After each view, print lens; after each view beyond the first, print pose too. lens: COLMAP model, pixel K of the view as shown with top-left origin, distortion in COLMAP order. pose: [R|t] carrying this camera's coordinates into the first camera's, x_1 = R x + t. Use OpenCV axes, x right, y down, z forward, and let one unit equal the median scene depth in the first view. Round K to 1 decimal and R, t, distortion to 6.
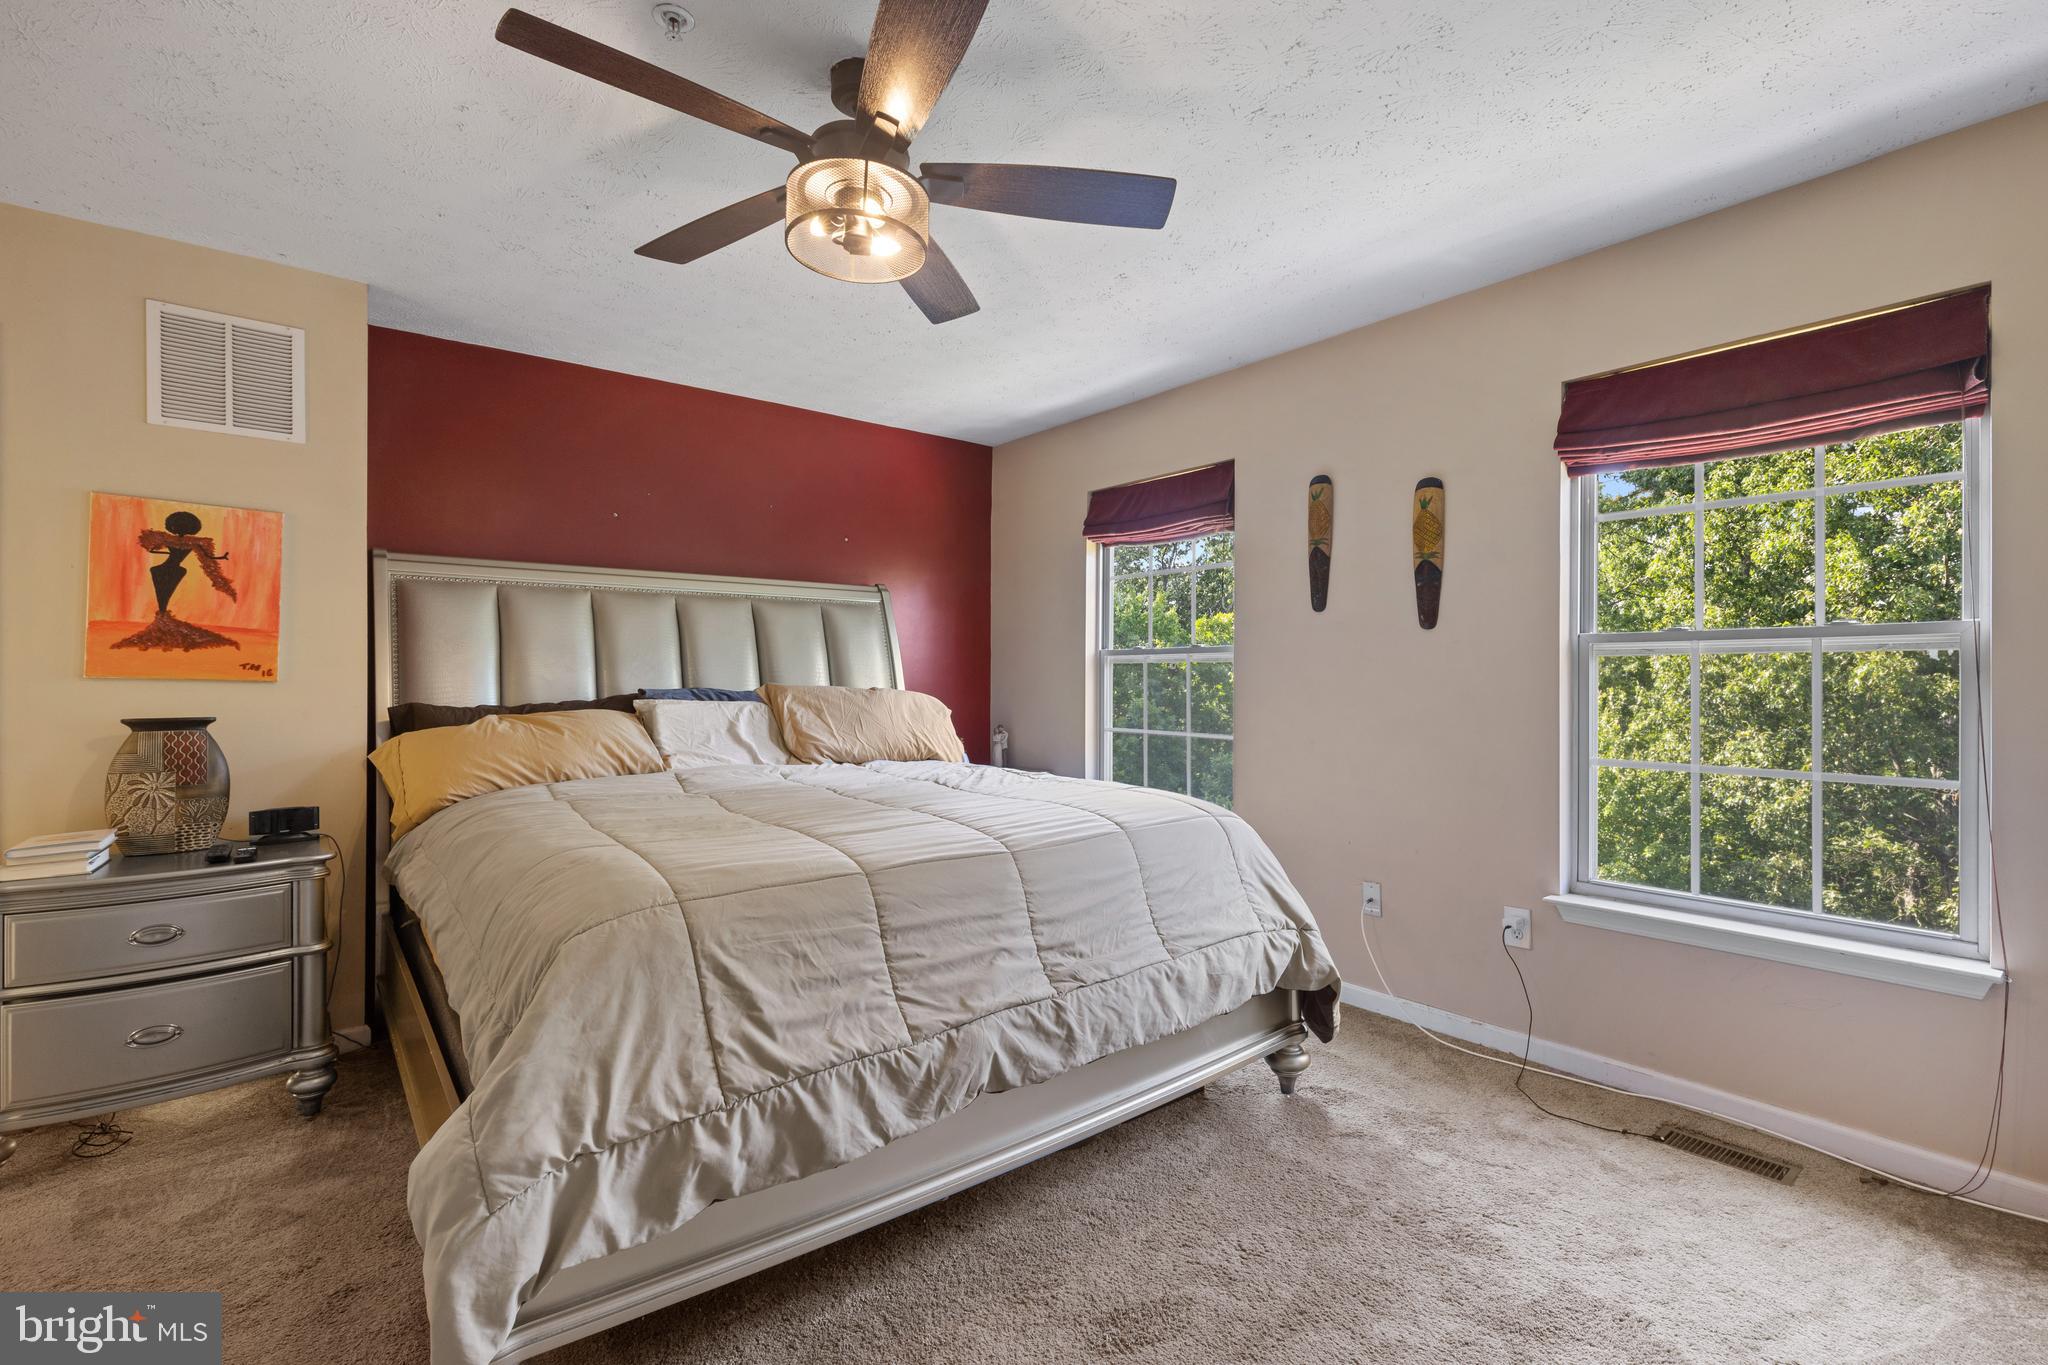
lens RADIAL K [[917.8, 0, 1026.4], [0, 917.8, 683.2], [0, 0, 1]] dist [0.006838, -0.002019]
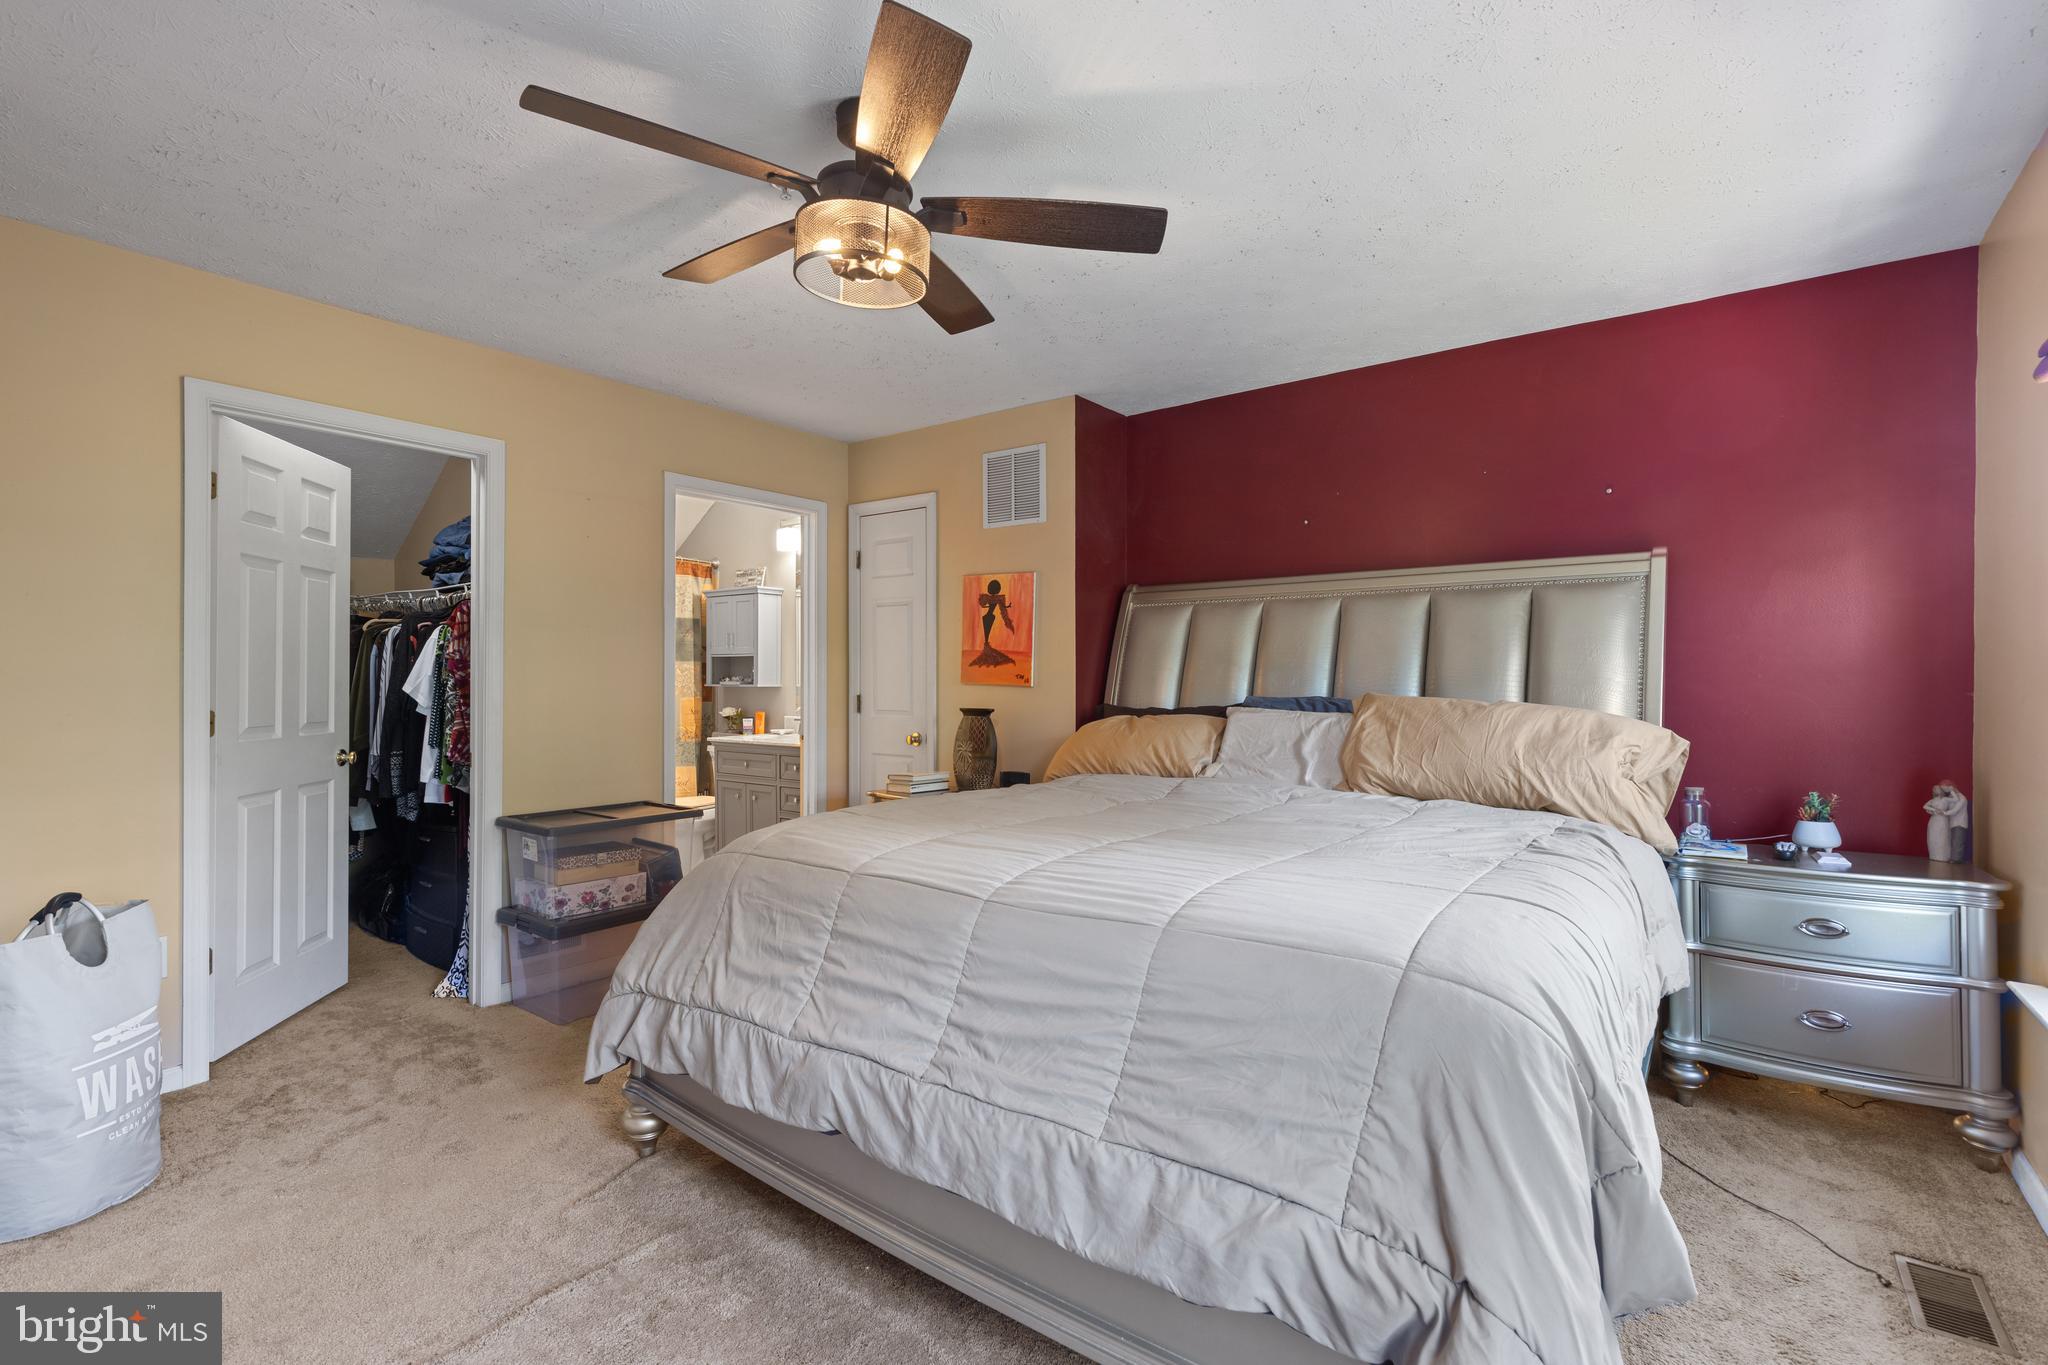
lens RADIAL K [[917.8, 0, 1036.4], [0, 917.8, 675.9], [0, 0, 1]] dist [0.006838, -0.002019]
pose [[0.243459, -0.002917, -0.969907, 0.656991], [-0.008032, 0.999955, -0.005024, -0.012008], [0.969878, 0.009014, 0.243425, 0.691933]]
